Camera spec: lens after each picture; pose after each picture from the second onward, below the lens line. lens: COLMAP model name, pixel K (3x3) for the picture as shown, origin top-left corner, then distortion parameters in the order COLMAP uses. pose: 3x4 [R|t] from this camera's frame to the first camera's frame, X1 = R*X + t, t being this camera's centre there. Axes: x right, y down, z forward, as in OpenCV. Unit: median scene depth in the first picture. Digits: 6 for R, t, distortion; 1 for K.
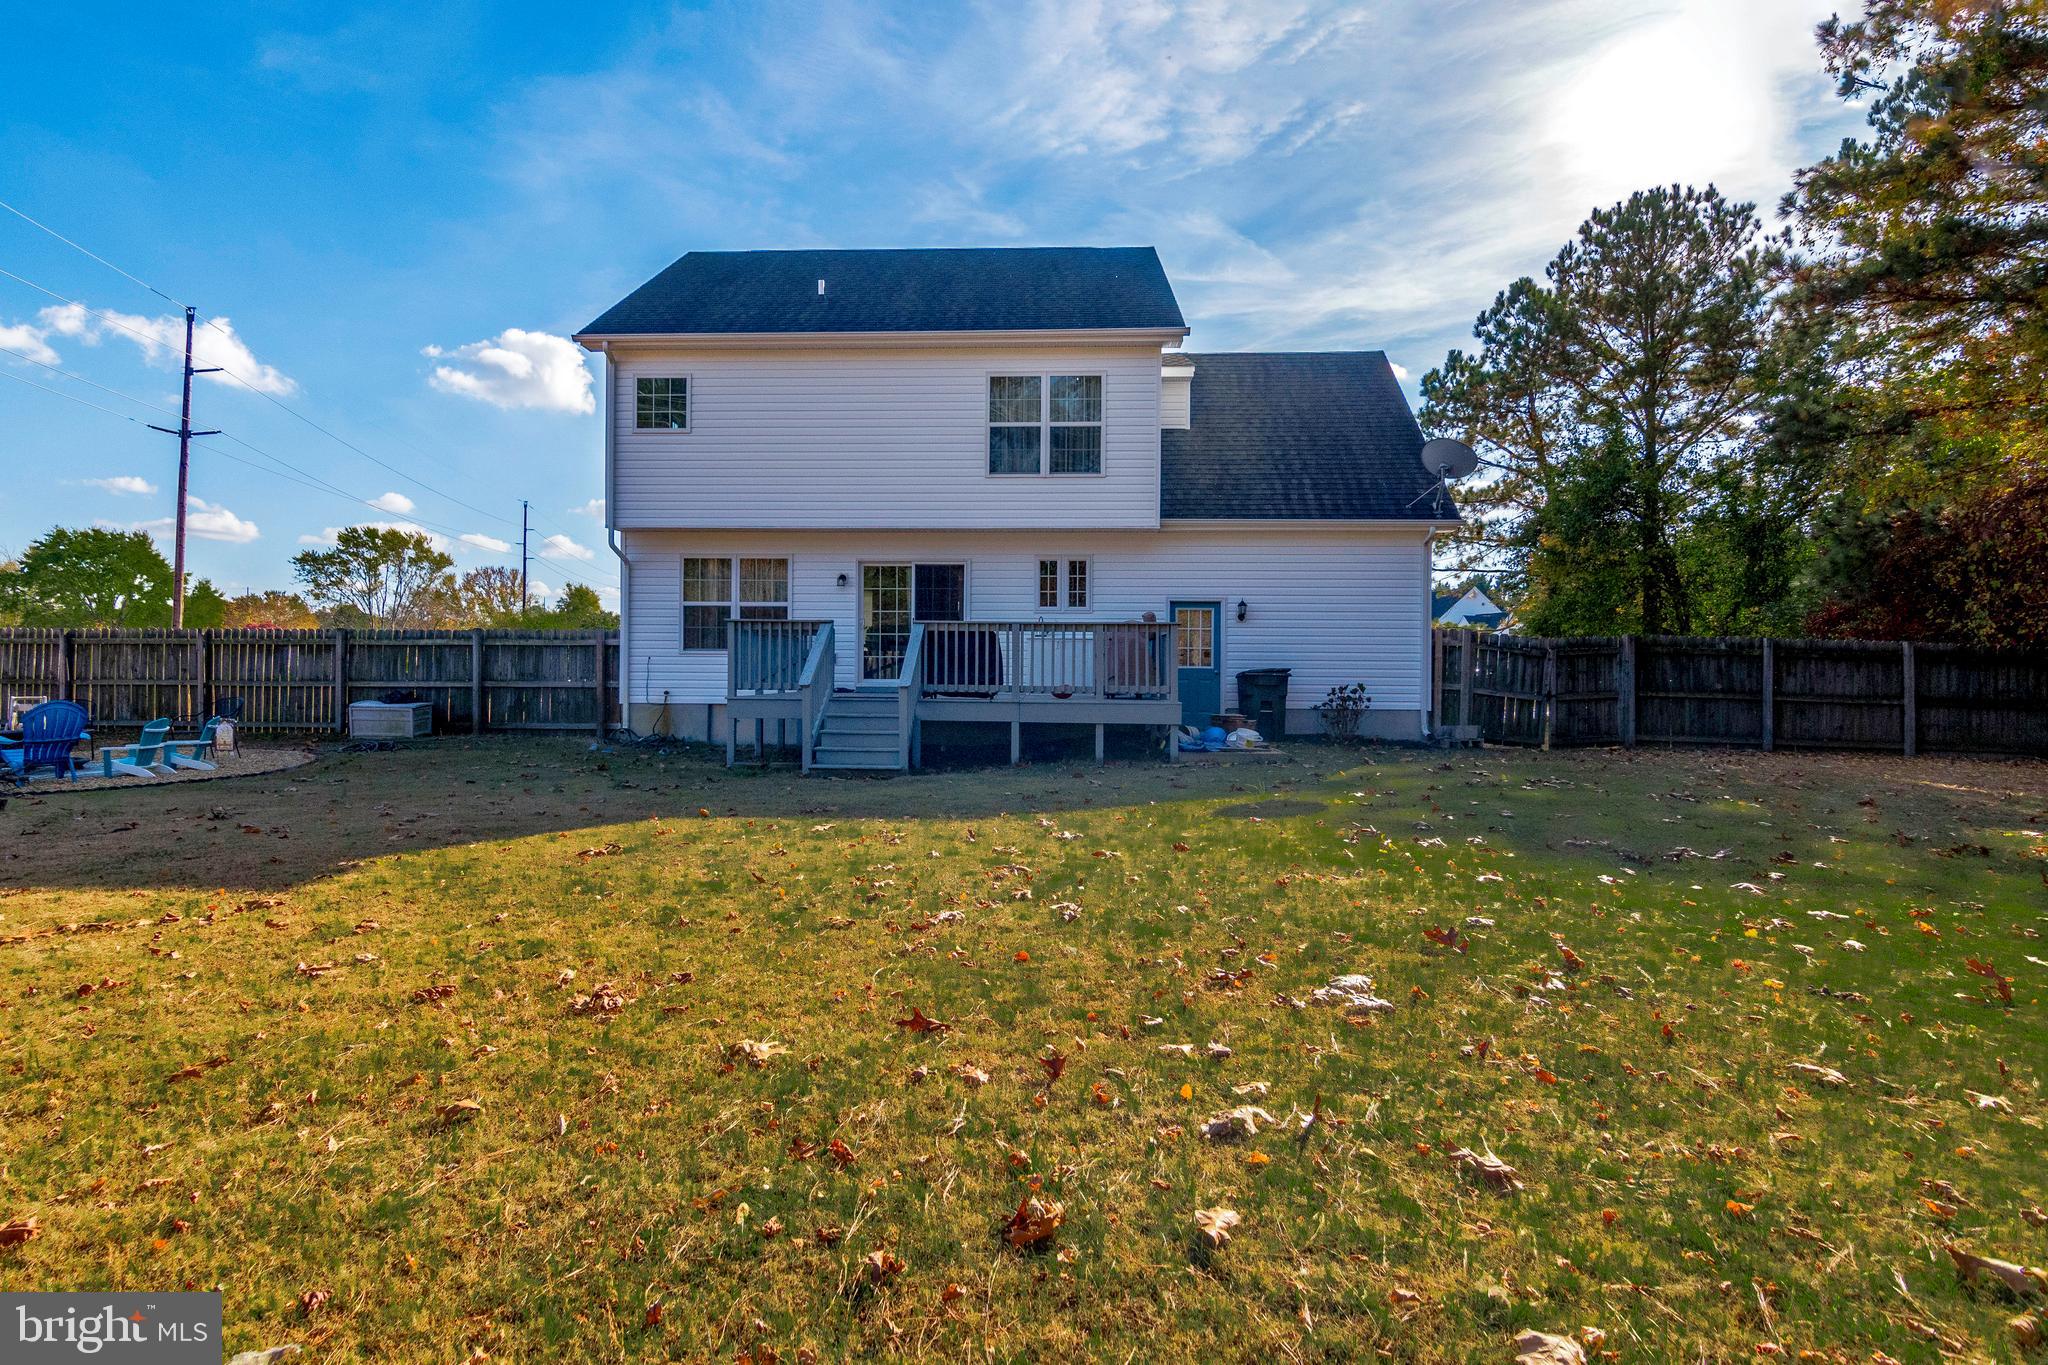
lens RADIAL K [[982.7, 0, 1055.5], [0, 982.7, 683.8], [0, 0, 1]] dist [-0.006241, 0.002281]
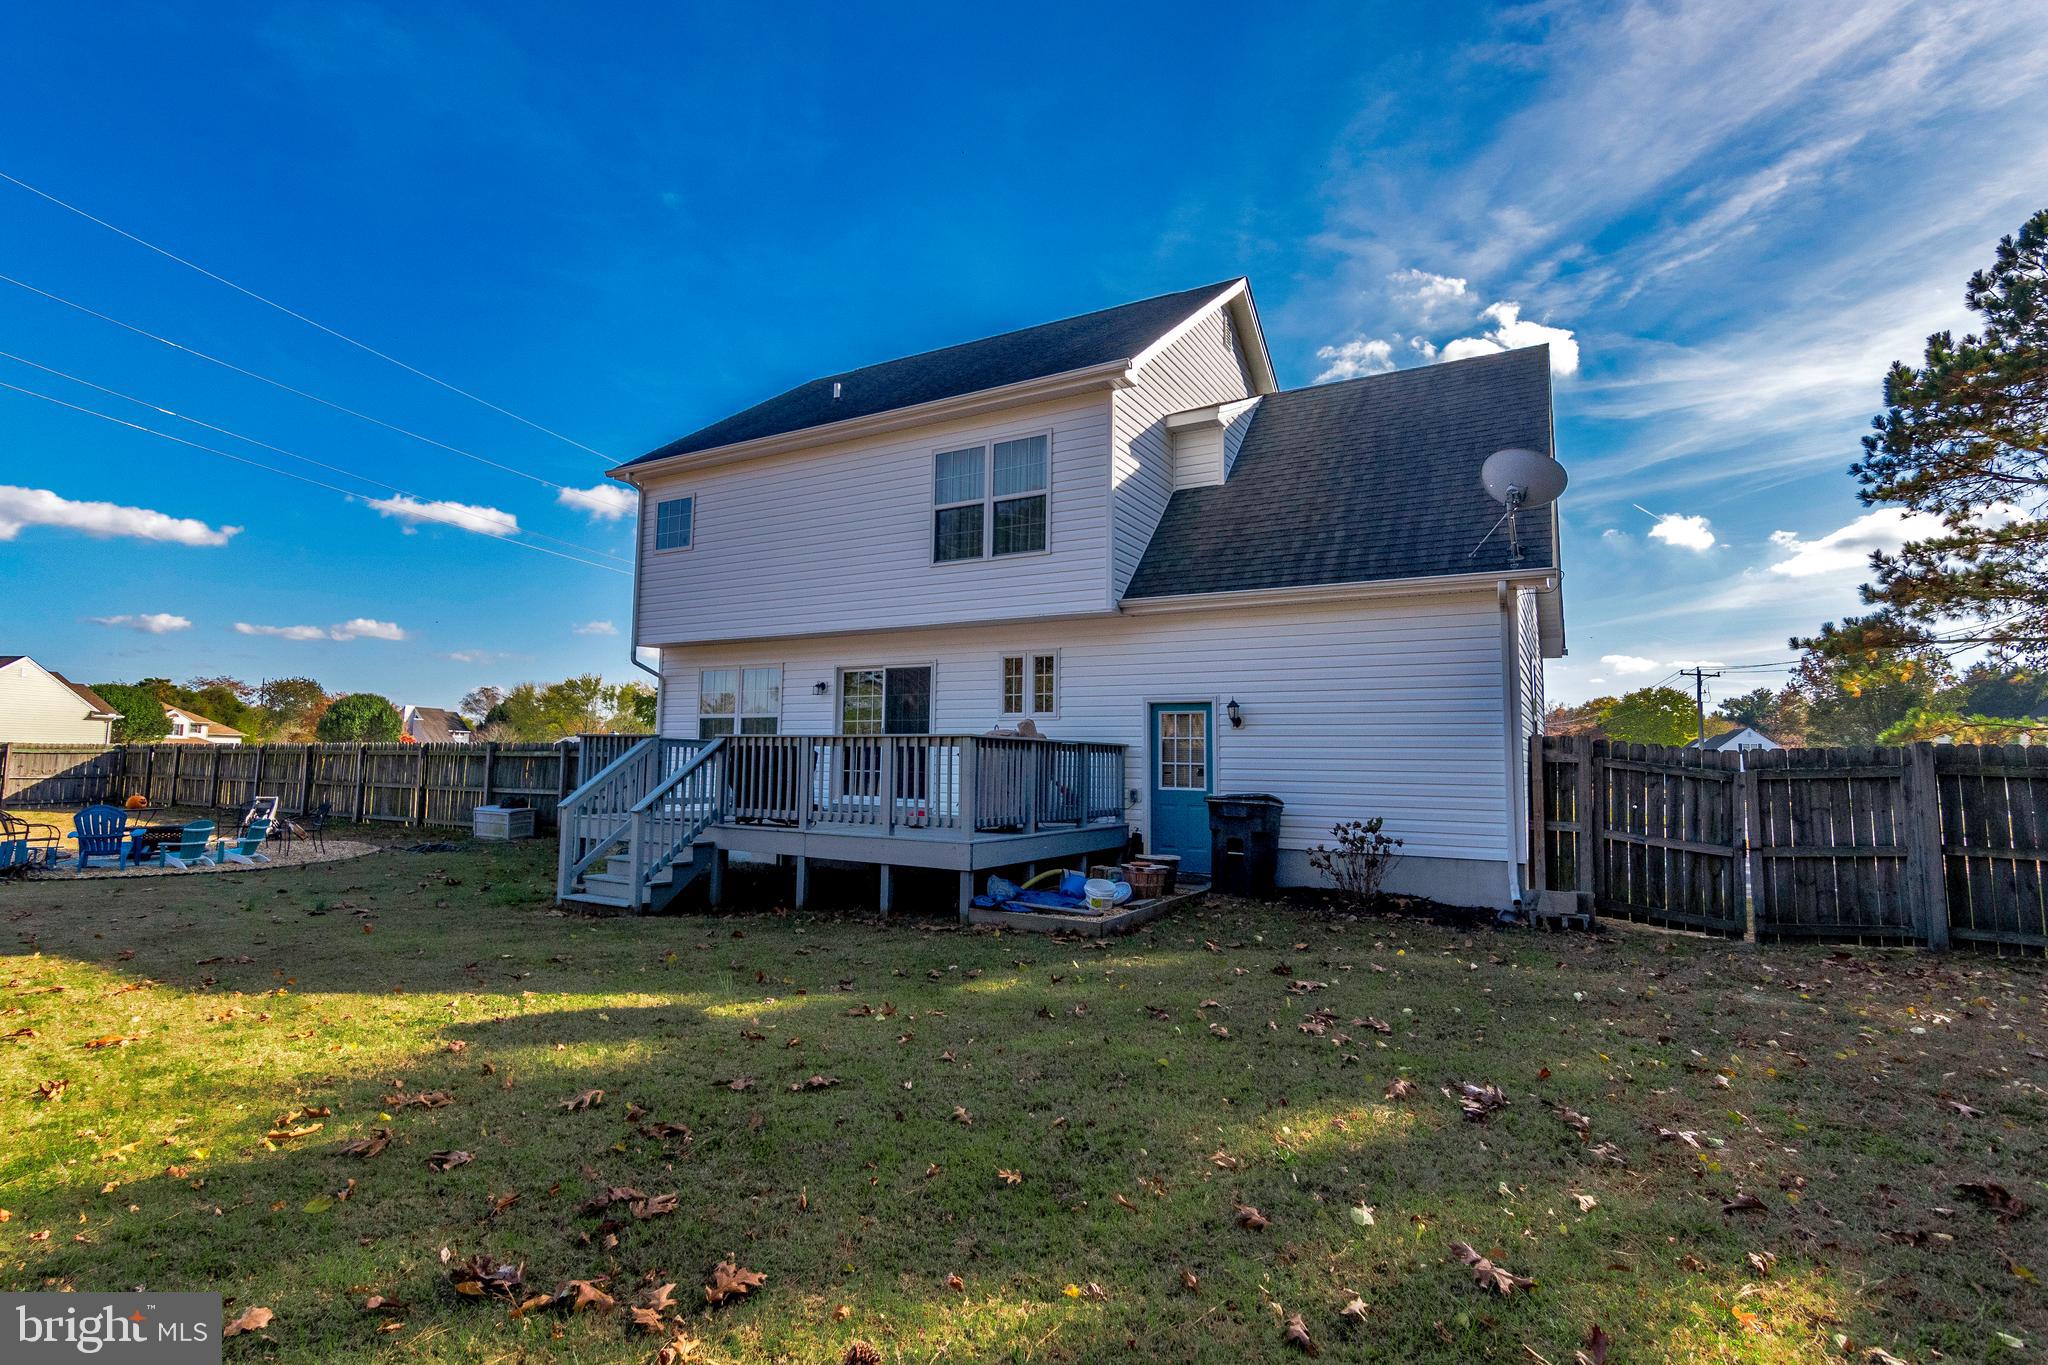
lens RADIAL K [[982.7, 0, 1032.4], [0, 982.7, 681.2], [0, 0, 1]] dist [-0.006241, 0.002281]
pose [[0.884189, -0.032726, -0.465982, 0.400450], [-0.017655, 0.994489, -0.103344, -0.019219], [0.466796, 0.099603, 0.878738, 0.273287]]
